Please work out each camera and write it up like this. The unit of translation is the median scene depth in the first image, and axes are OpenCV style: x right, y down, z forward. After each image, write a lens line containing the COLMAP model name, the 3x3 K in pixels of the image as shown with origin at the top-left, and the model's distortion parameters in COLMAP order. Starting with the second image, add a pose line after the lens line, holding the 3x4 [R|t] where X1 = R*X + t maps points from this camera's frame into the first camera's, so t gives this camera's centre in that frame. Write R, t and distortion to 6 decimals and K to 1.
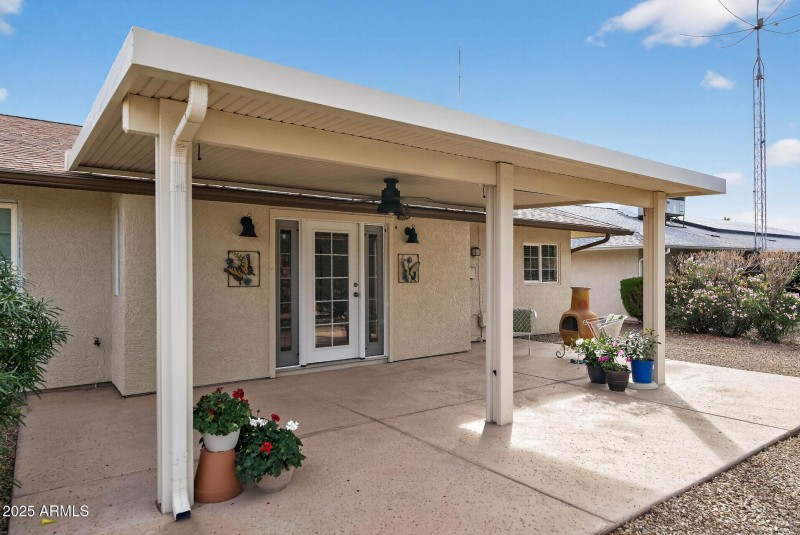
lens RADIAL K [[514.5, 0, 400.0], [0, 514.5, 267.5], [0, 0, 1]] dist [0.002018, 0.000603]
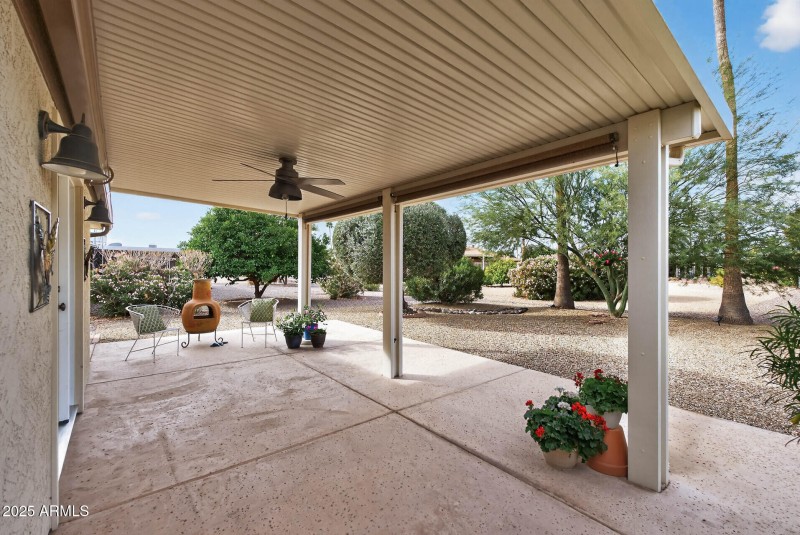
lens RADIAL K [[358.3, 0, 400.0], [0, 358.3, 267.5], [0, 0, 1]] dist [-0.001940, -0.000187]
pose [[-0.039733, -0.013098, 0.999124, -0.572237], [-0.005084, 0.999904, 0.012906, -0.001369], [-0.999197, -0.004567, -0.039796, 0.765060]]
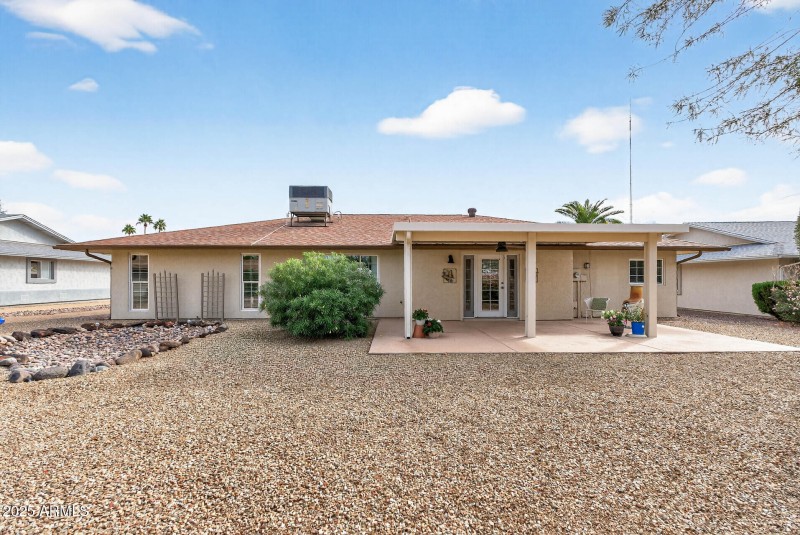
lens RADIAL K [[358.3, 0, 400.0], [0, 358.3, 267.5], [0, 0, 1]] dist [-0.001940, -0.000187]
pose [[0.826066, -0.019528, -0.563235, 0.475590], [0.005135, 0.999619, -0.027126, 0.007866], [0.563550, 0.019516, 0.825851, -0.577052]]
